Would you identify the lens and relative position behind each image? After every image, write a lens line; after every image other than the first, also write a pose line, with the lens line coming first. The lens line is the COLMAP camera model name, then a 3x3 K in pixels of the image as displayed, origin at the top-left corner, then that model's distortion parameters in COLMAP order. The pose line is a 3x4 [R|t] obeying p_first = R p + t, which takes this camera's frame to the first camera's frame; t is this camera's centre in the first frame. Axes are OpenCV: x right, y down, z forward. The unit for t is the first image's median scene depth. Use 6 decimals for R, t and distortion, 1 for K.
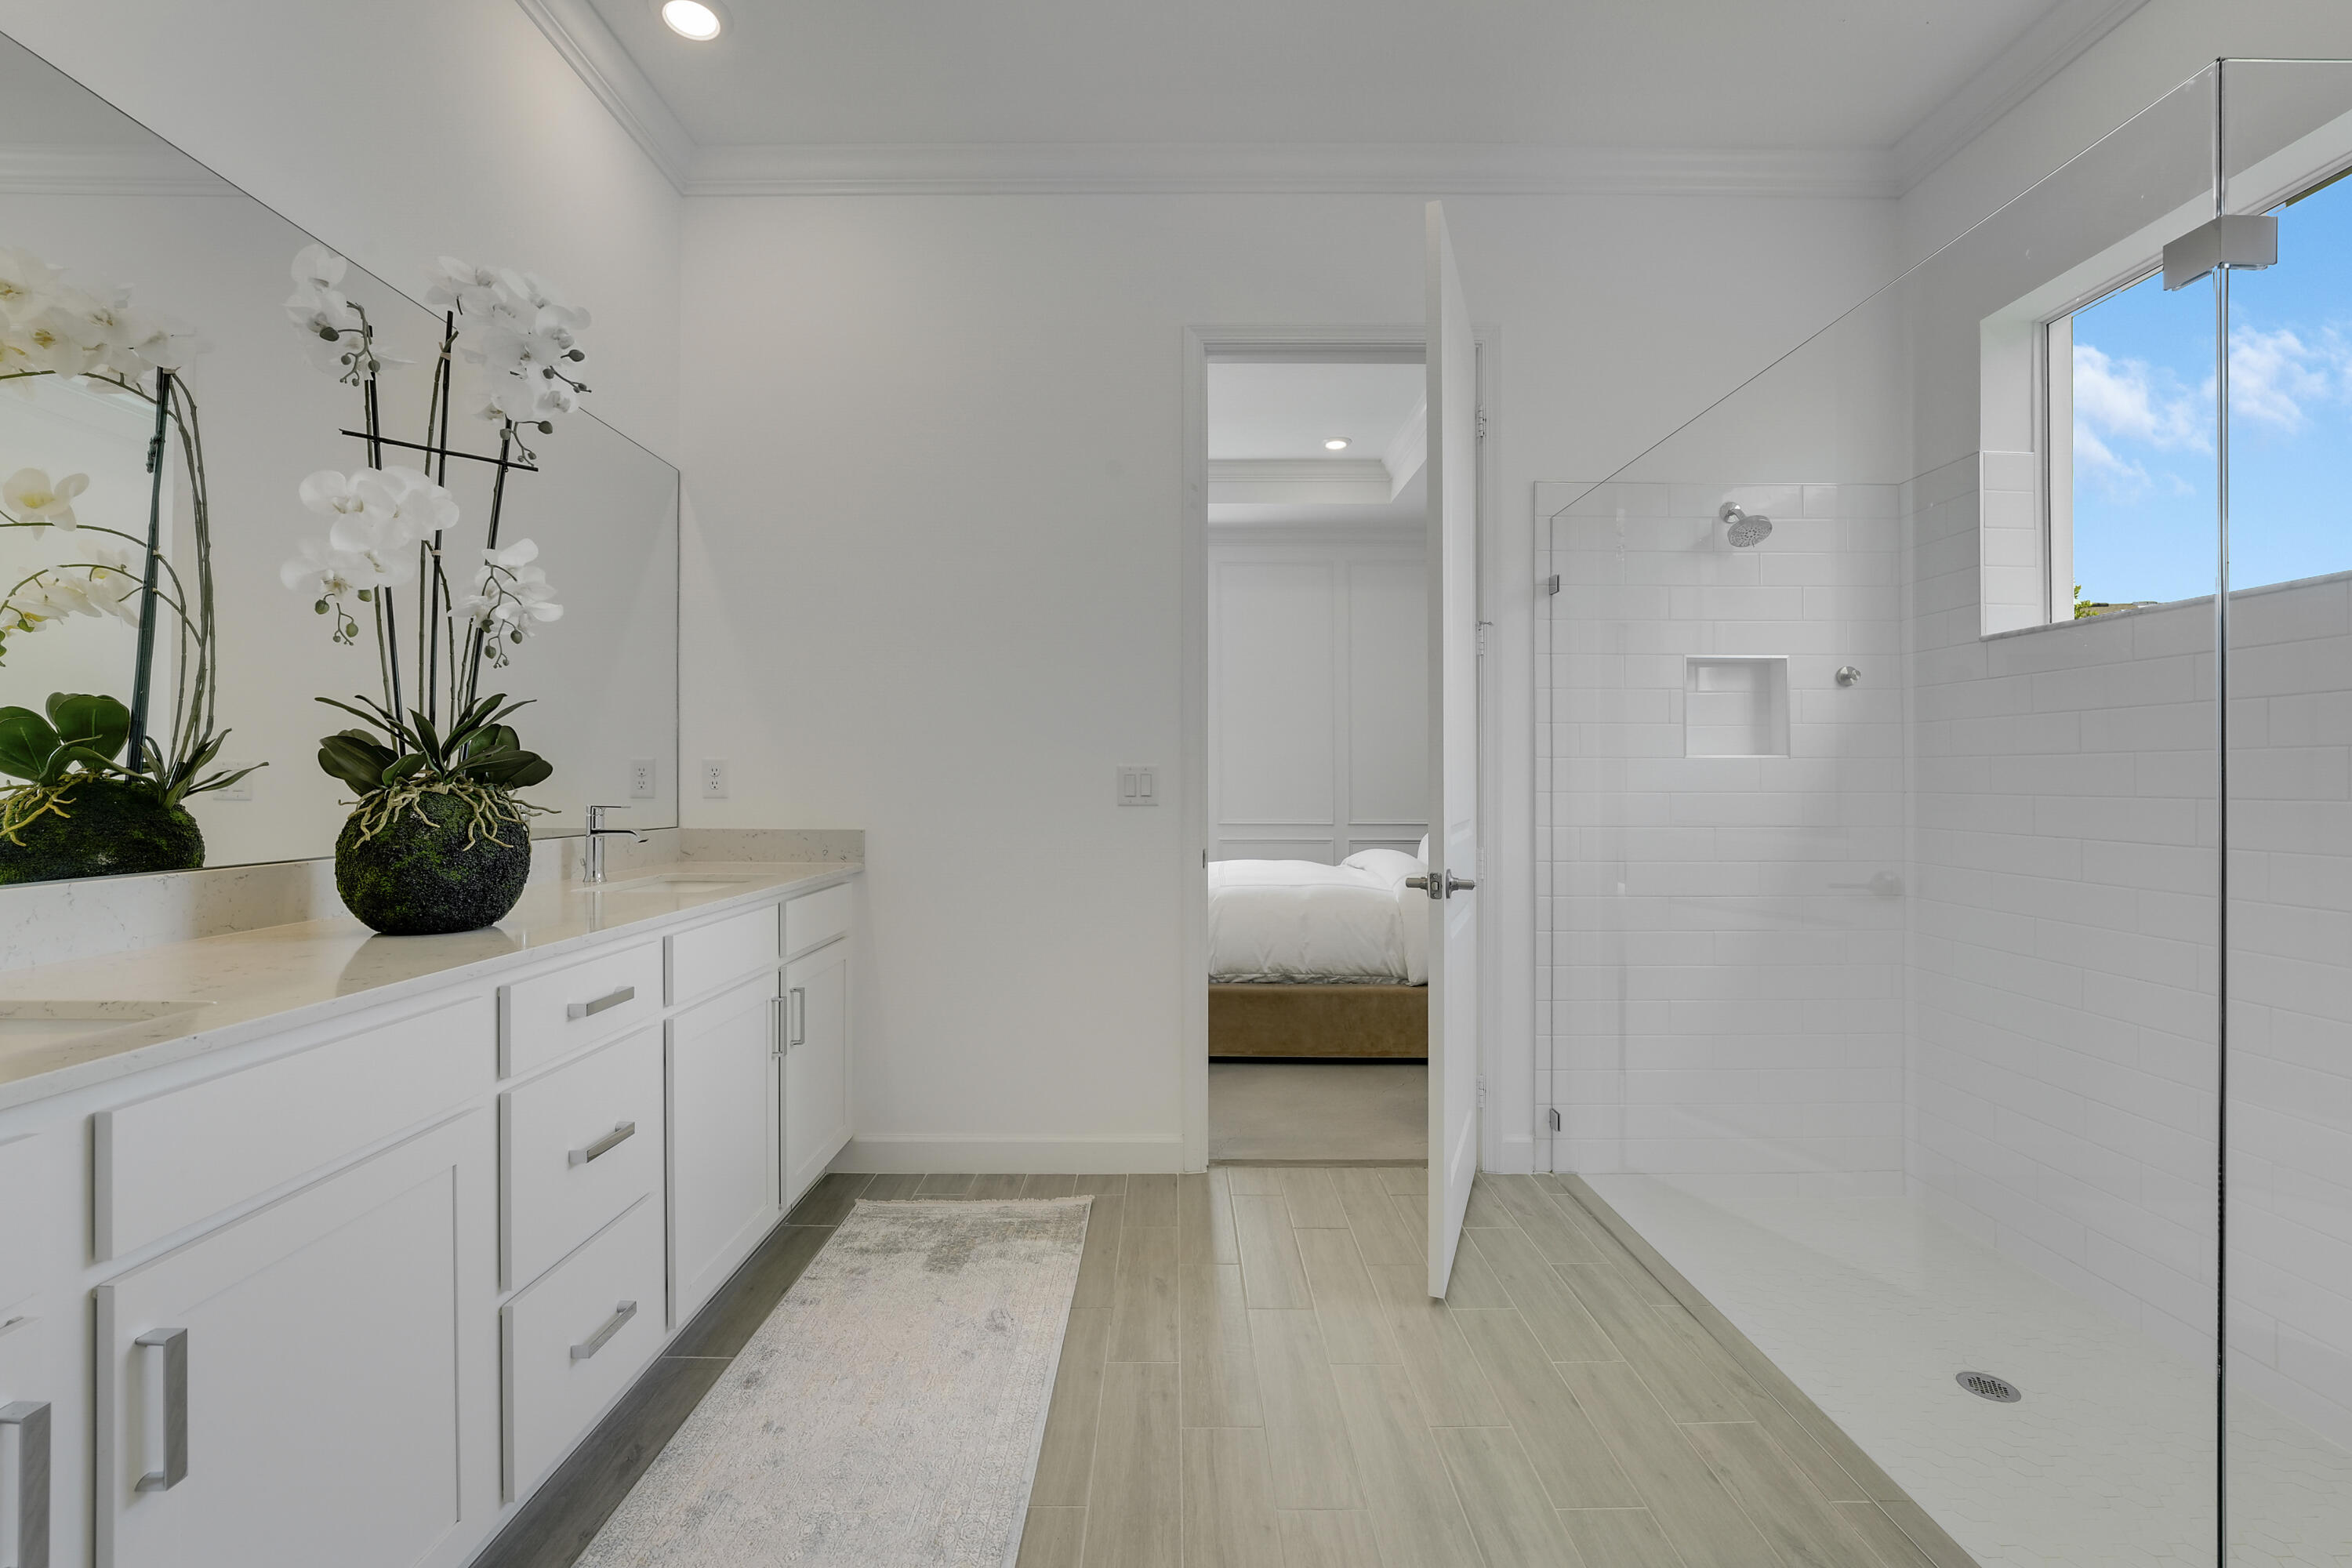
lens RADIAL K [[999.5, 0, 1176.0], [0, 999.5, 784.0], [0, 0, 1]] dist [-0.003202, -0.000181]
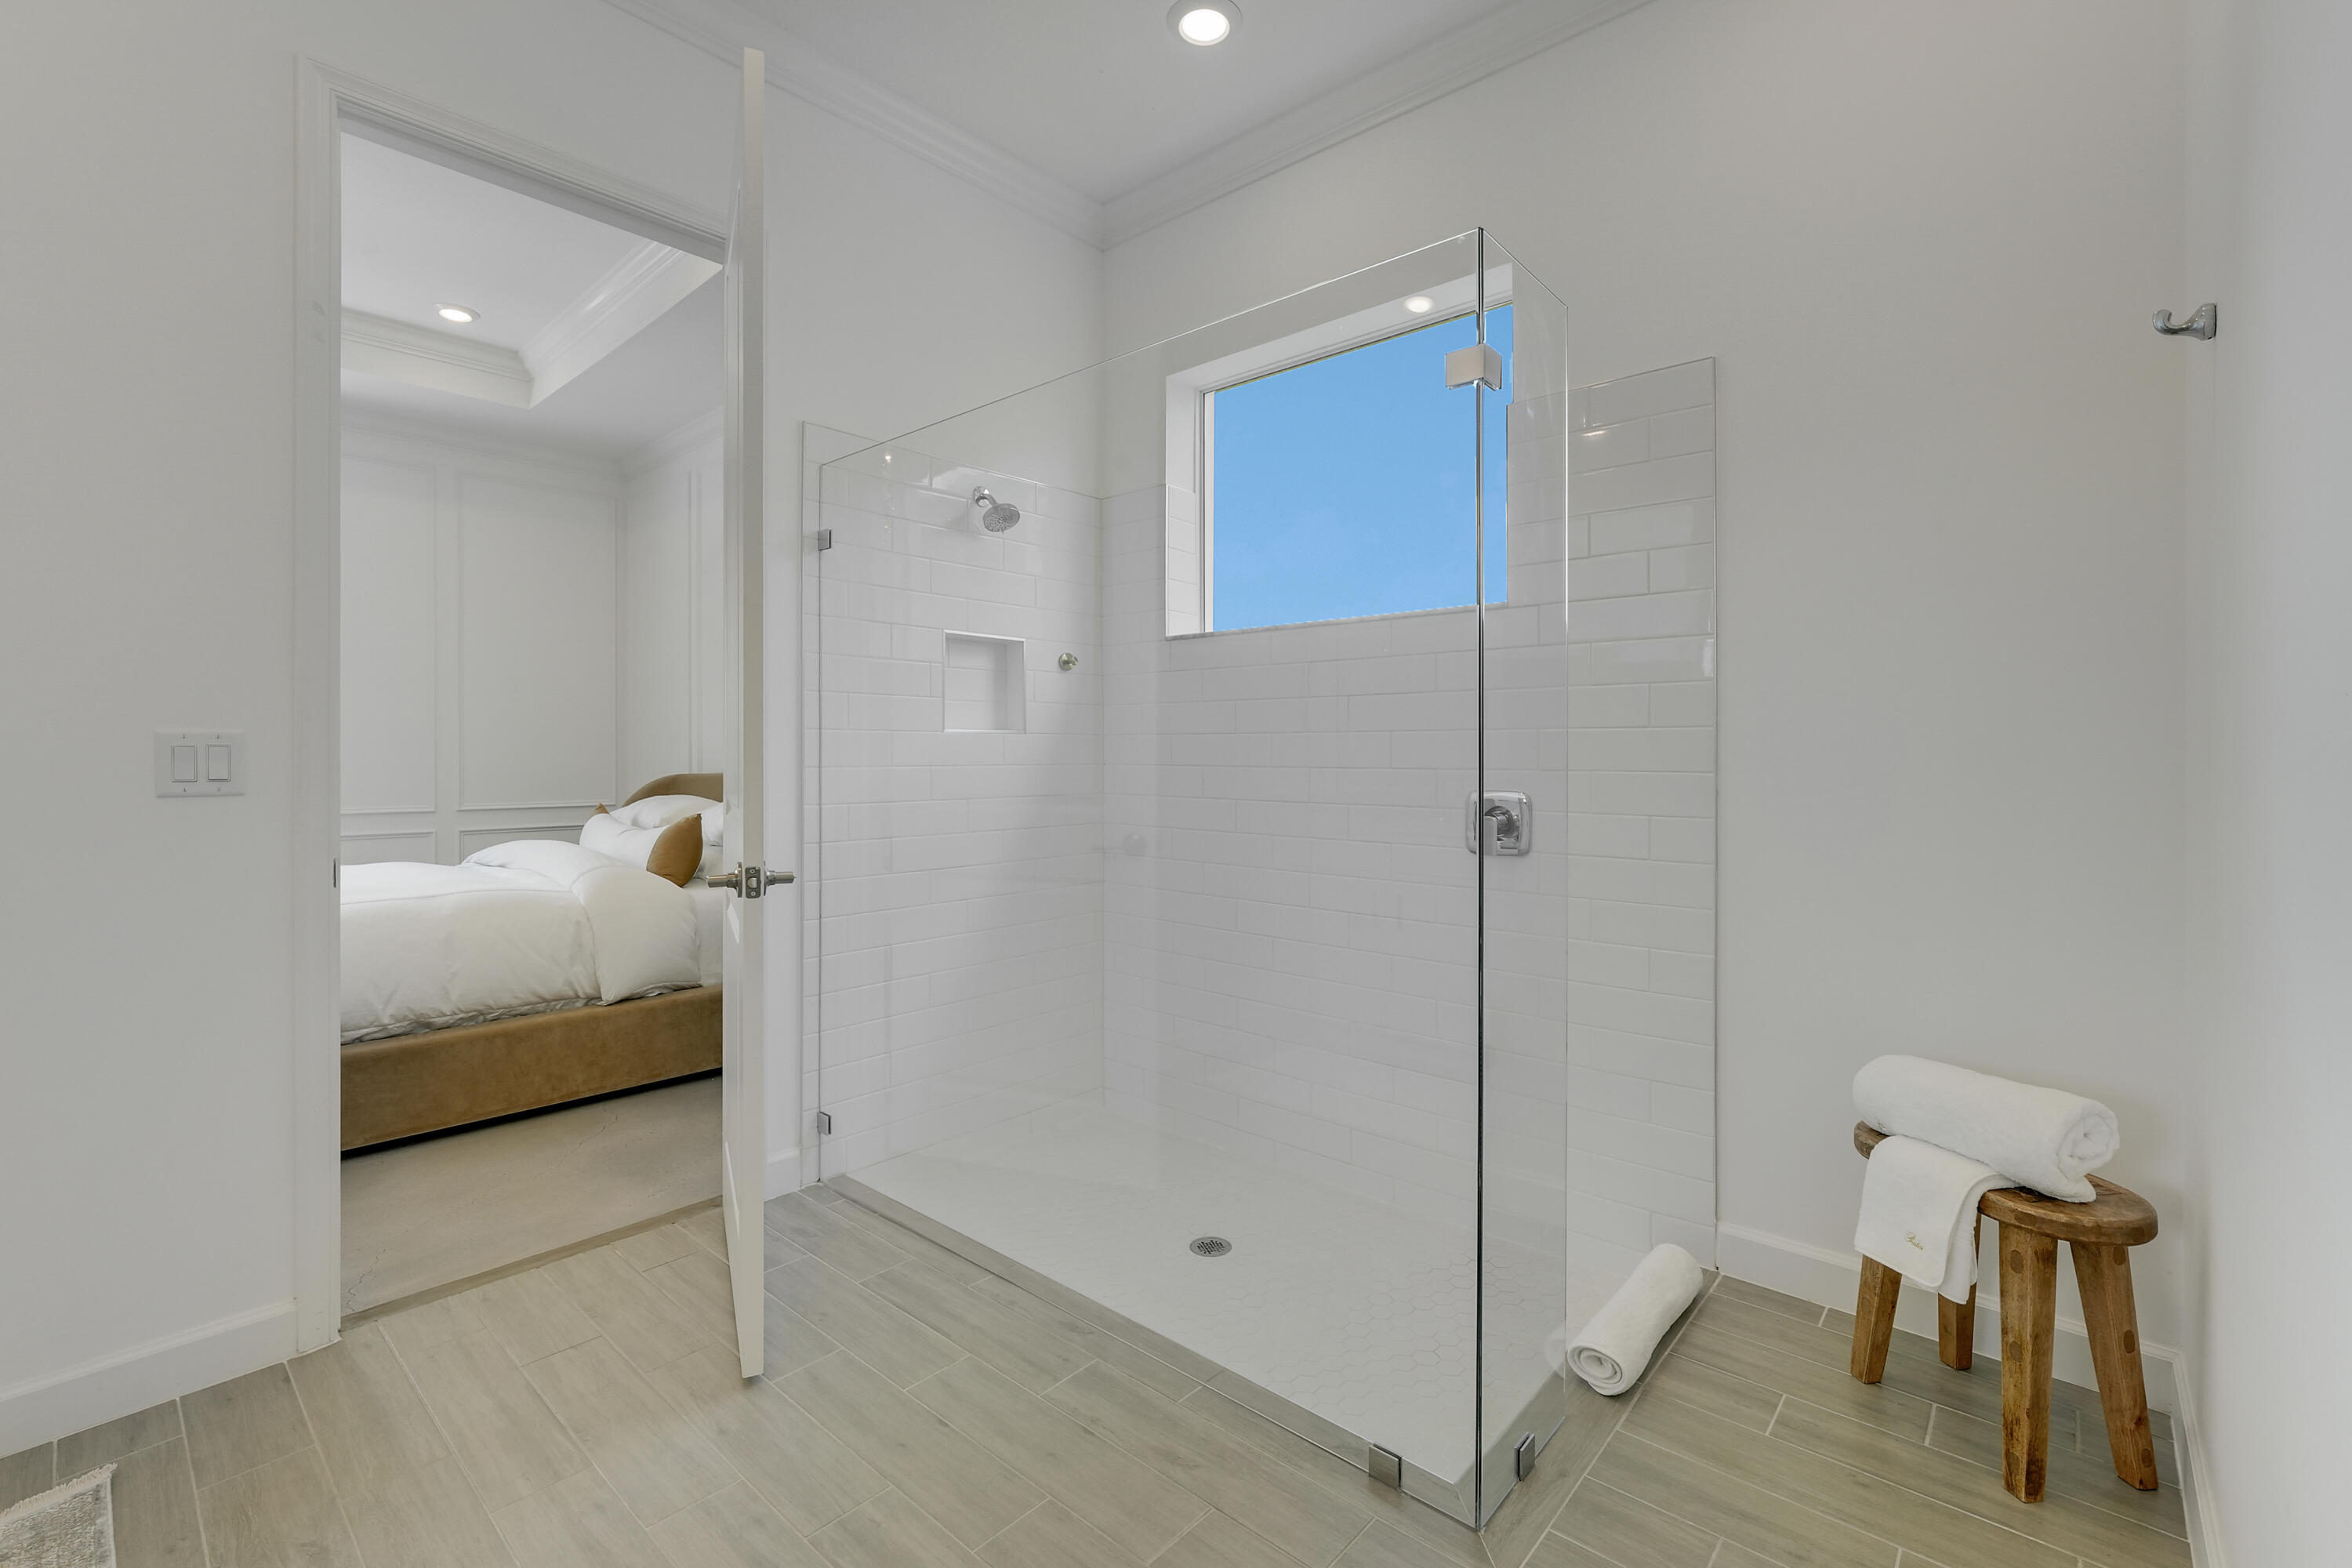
lens RADIAL K [[1022.4, 0, 1173.7], [0, 1022.4, 764.8], [0, 0, 1]] dist [-0.011859, 0.004601]
pose [[0.668545, -0.009385, 0.743613, -0.102926], [0.003941, 0.999951, 0.009077, -0.001244], [-0.743662, -0.003138, 0.668549, 0.136496]]
